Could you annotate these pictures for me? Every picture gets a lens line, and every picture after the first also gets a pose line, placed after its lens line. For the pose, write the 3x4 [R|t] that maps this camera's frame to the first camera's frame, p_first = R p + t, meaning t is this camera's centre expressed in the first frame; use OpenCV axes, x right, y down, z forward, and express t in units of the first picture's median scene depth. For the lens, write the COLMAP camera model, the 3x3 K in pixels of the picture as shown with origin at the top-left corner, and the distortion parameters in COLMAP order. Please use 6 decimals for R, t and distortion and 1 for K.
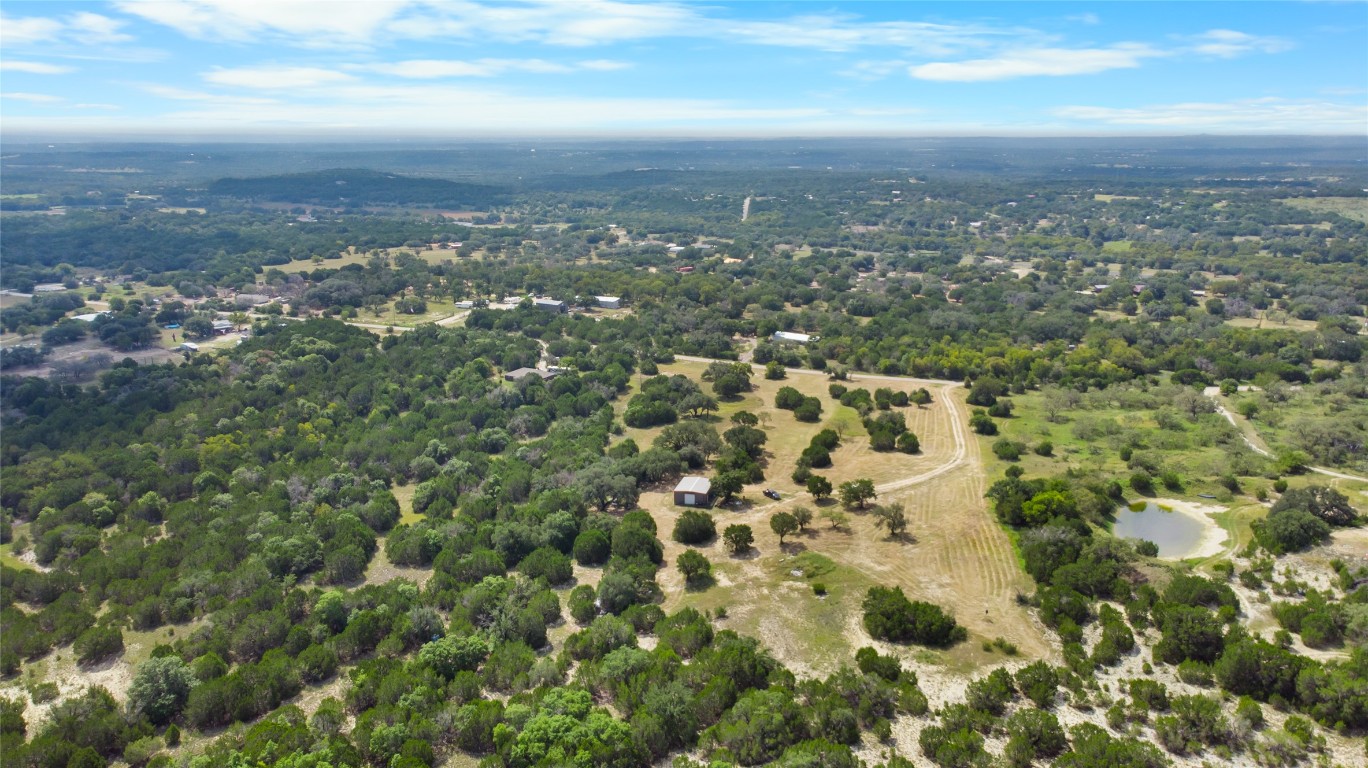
lens RADIAL K [[1000.8, 0, 685.5], [0, 1000.8, 394.3], [0, 0, 1]] dist [0.024879, 0.014185]
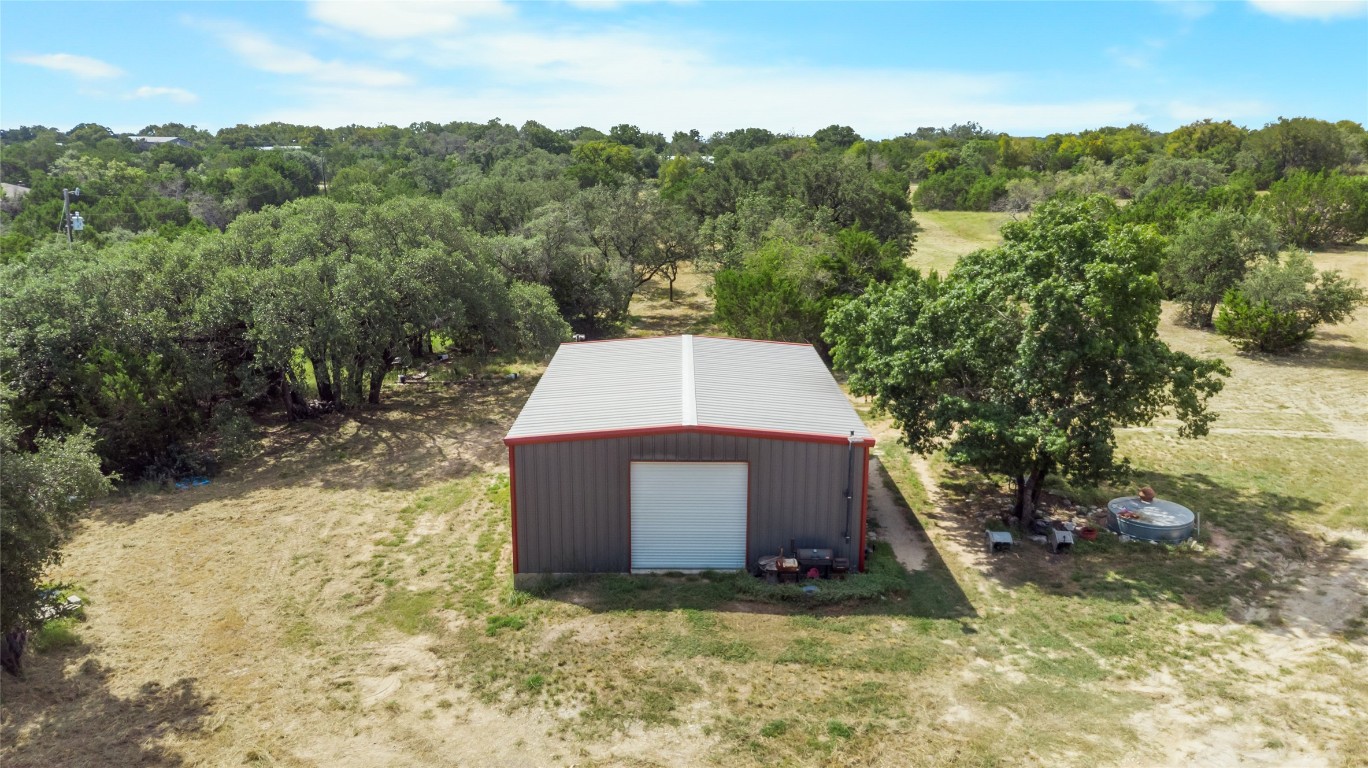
lens RADIAL K [[1000.8, 0, 685.5], [0, 1000.8, 394.3], [0, 0, 1]] dist [0.024879, 0.014185]
pose [[0.968816, -0.060008, 0.240406, -0.015753], [0.062475, 0.998043, -0.002646, 0.084387], [-0.239776, 0.017582, 0.970669, 0.819675]]
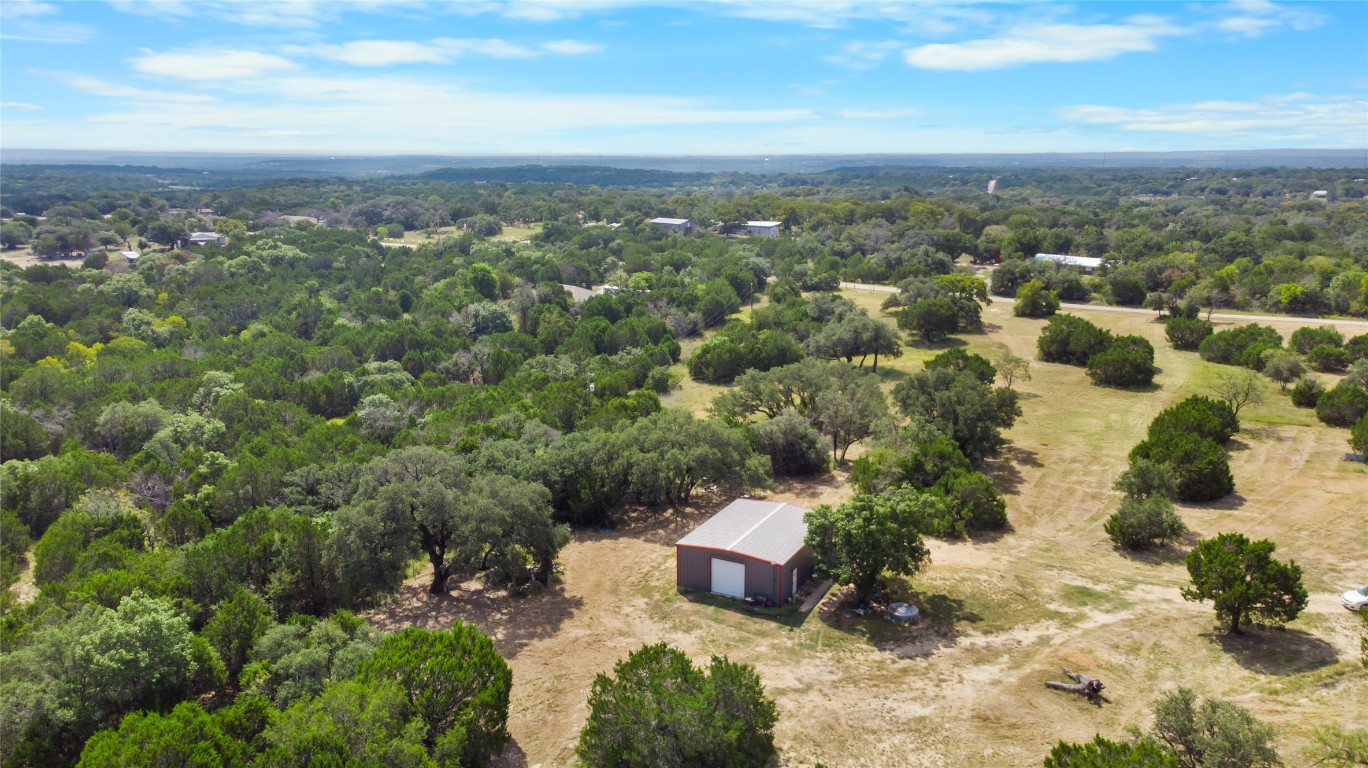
lens RADIAL K [[1000.8, 0, 685.5], [0, 1000.8, 394.3], [0, 0, 1]] dist [0.024879, 0.014185]
pose [[0.972993, 0.052545, -0.224774, 0.047667], [-0.057261, 0.998254, -0.014510, 0.052018], [0.223620, 0.026989, 0.974303, 0.649089]]
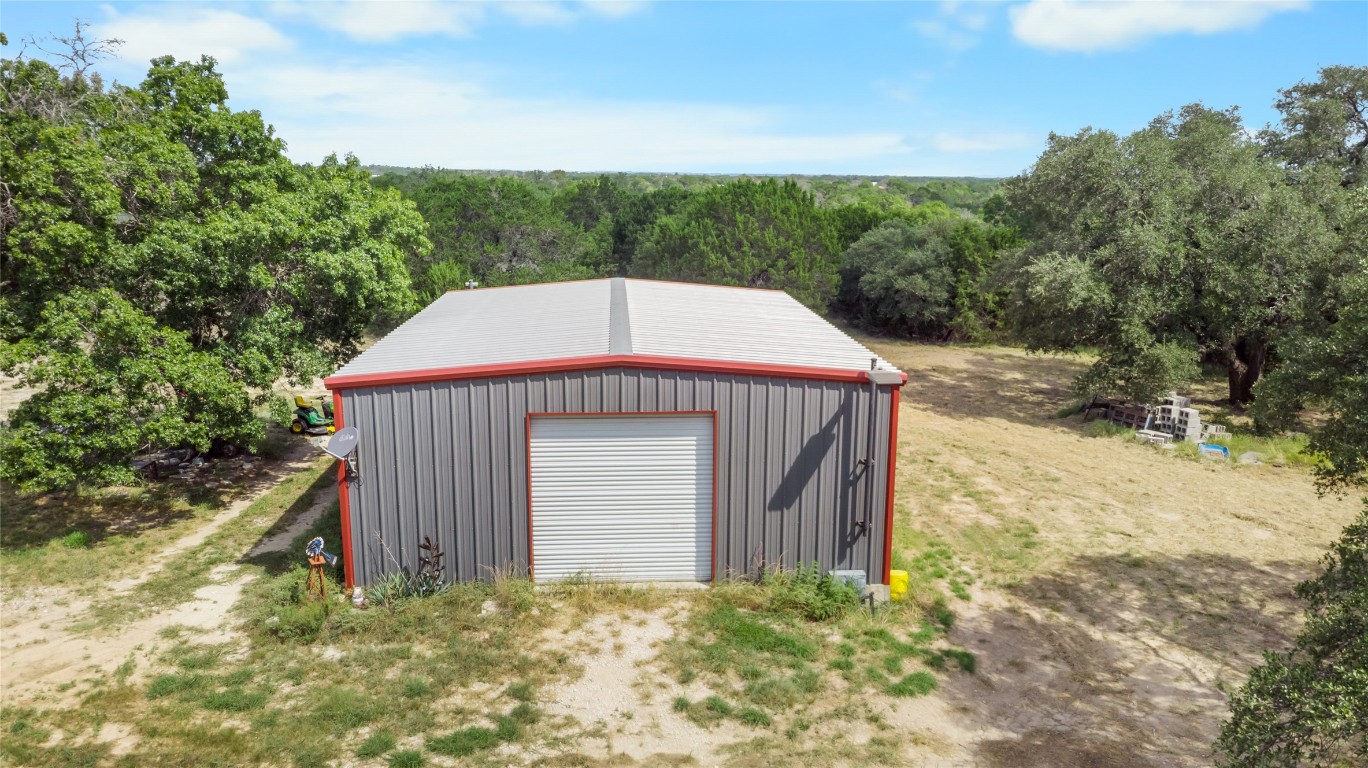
lens RADIAL K [[1000.8, 0, 685.5], [0, 1000.8, 394.3], [0, 0, 1]] dist [0.024879, 0.014185]
pose [[-0.951166, 0.050855, -0.304462, 0.024491], [-0.093256, 0.892903, 0.440486, 0.056996], [0.294256, 0.447368, -0.844556, 0.973868]]
